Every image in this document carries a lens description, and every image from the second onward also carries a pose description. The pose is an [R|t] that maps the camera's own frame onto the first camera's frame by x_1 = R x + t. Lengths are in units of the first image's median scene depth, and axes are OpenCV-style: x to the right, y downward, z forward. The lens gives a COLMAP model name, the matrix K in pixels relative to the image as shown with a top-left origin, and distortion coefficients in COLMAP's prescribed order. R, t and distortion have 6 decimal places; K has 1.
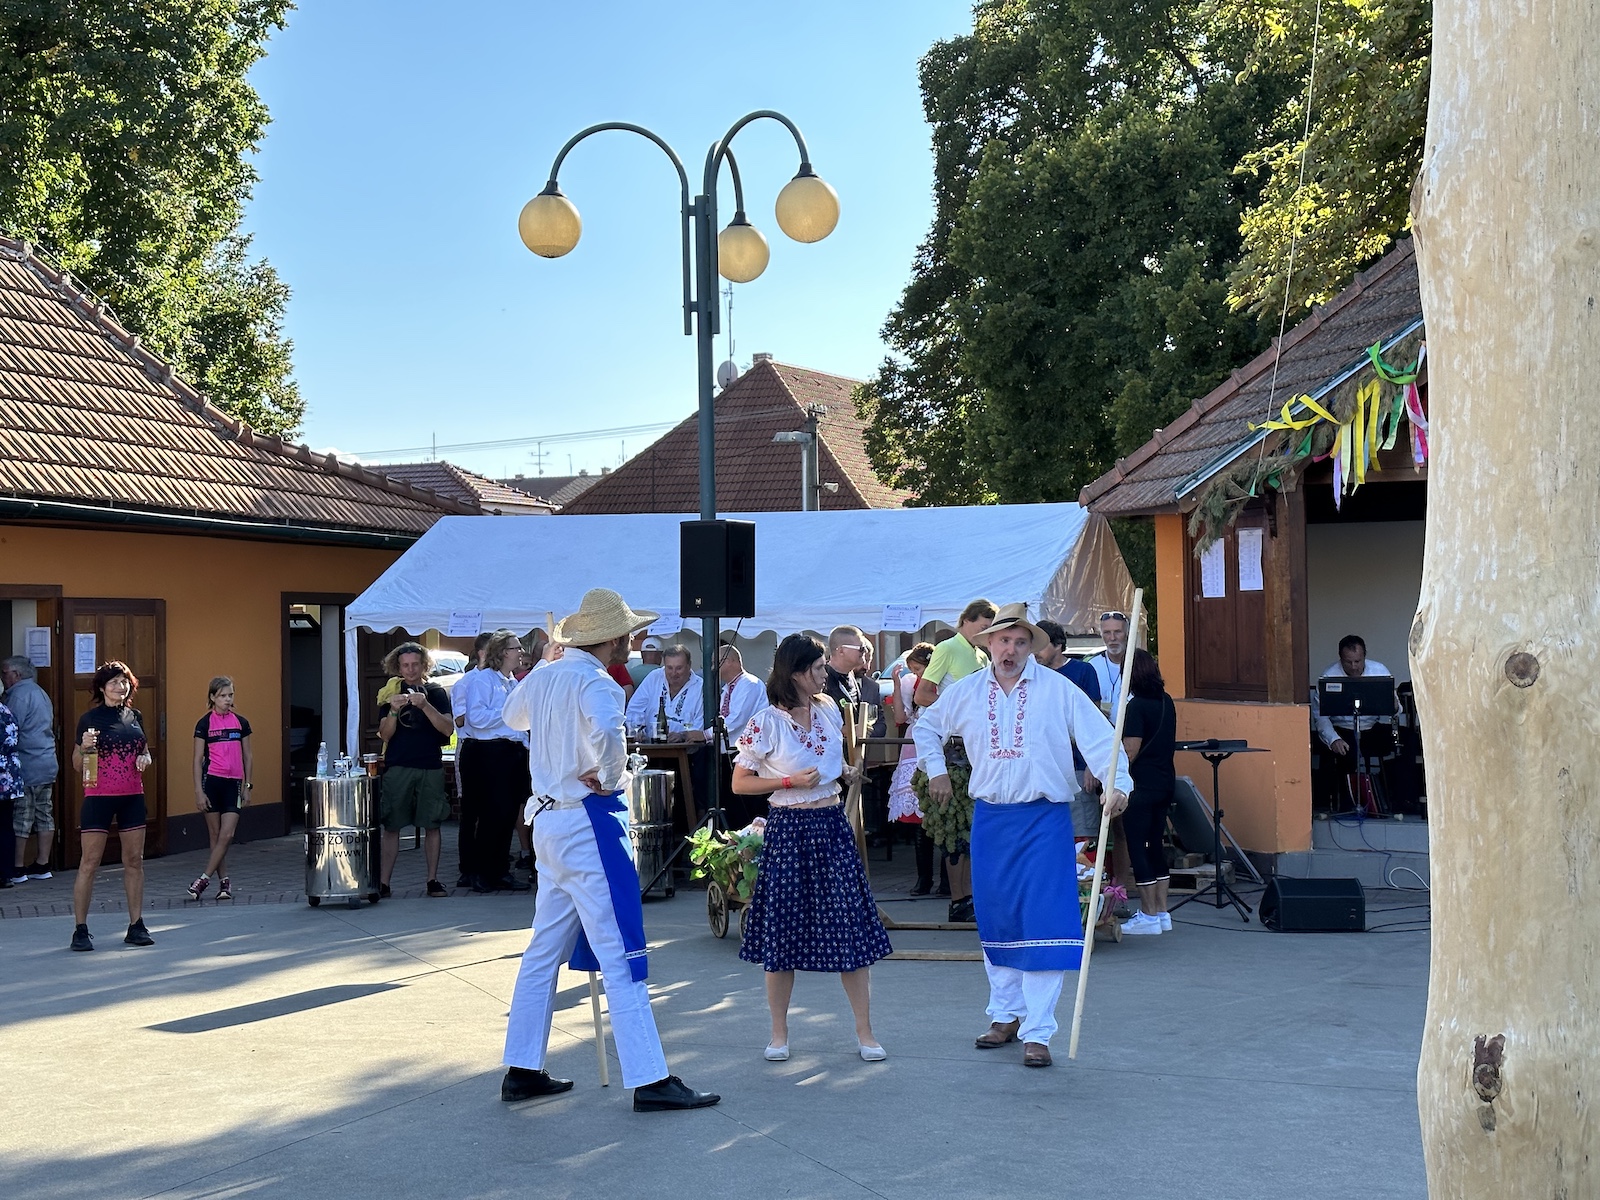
lens RADIAL K [[2277.5, 0, 797.7], [0, 2277.5, 593.7], [0, 0, 1]] dist [0.190591, 0.000000]
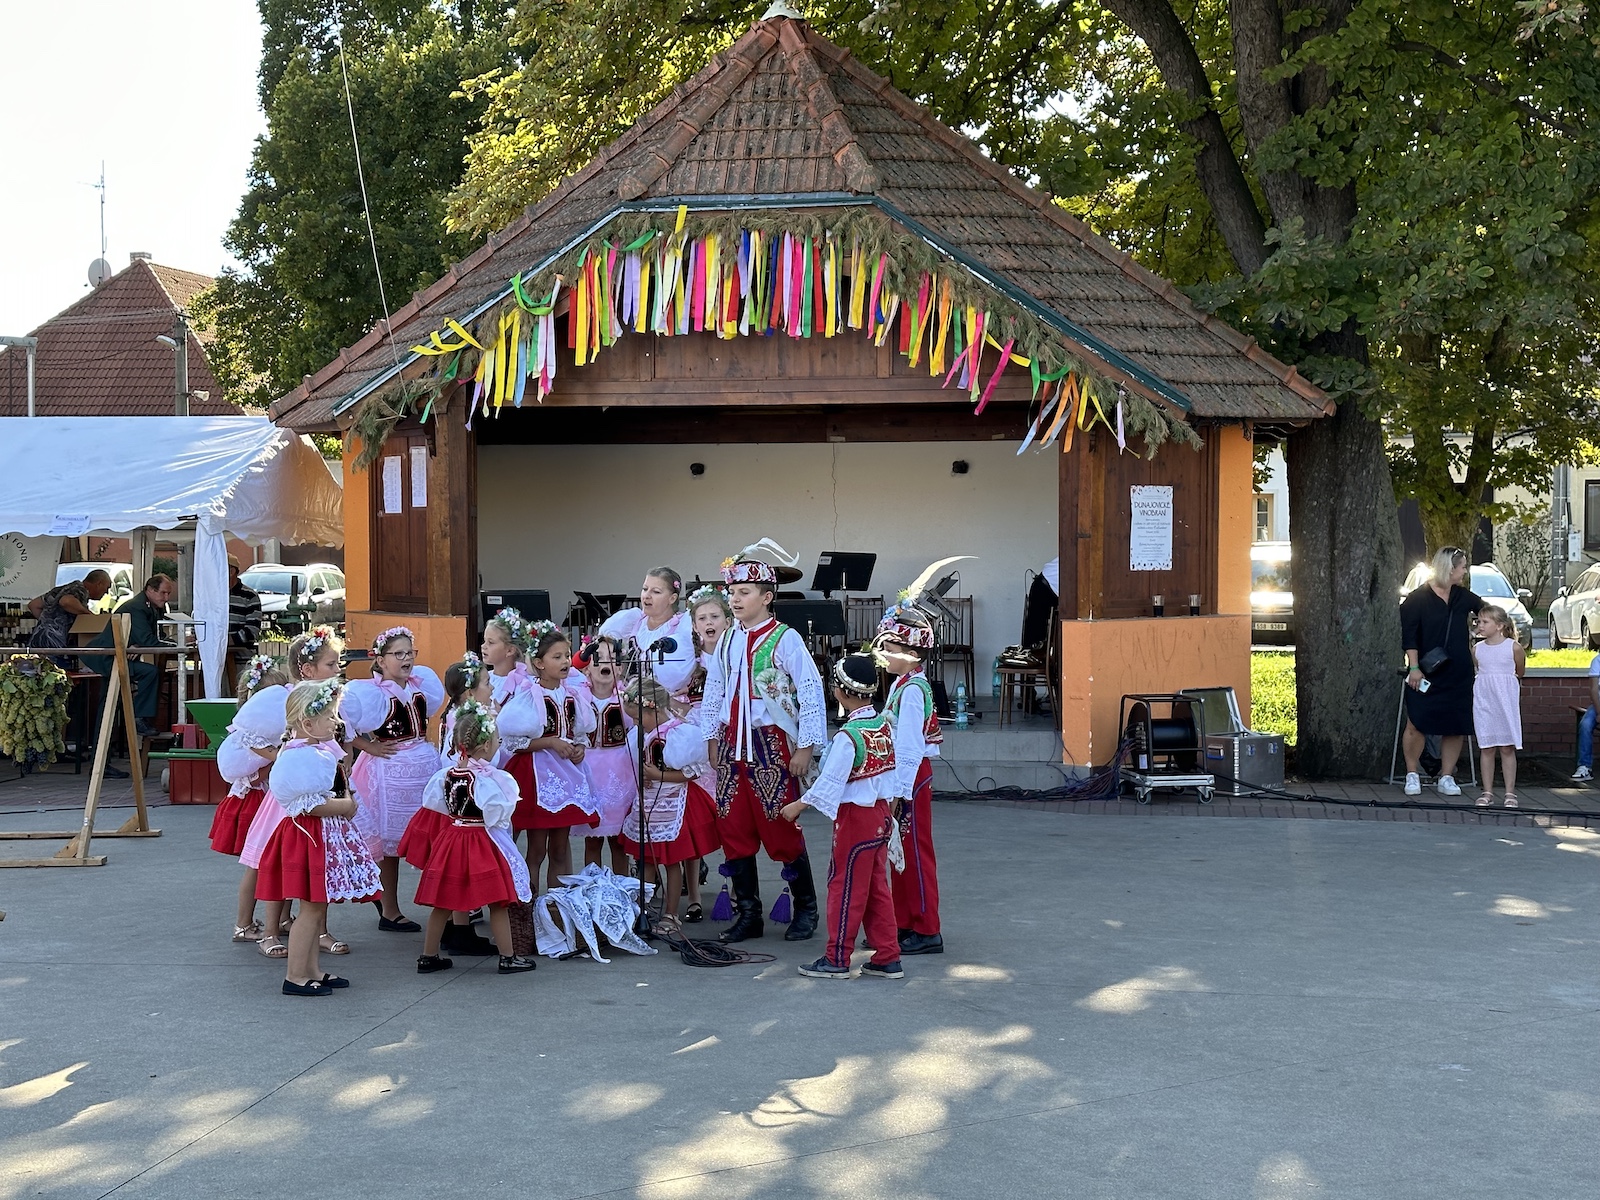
lens RADIAL K [[2277.5, 0, 809.1], [0, 2277.5, 602.9], [0, 0, 1]] dist [0.190591, 0.000000]
pose [[0.977975, 0.007651, 0.208584, 0.159576], [-0.016066, 0.999123, 0.038676, -0.001098], [-0.208105, -0.041176, 0.977240, -0.055106]]
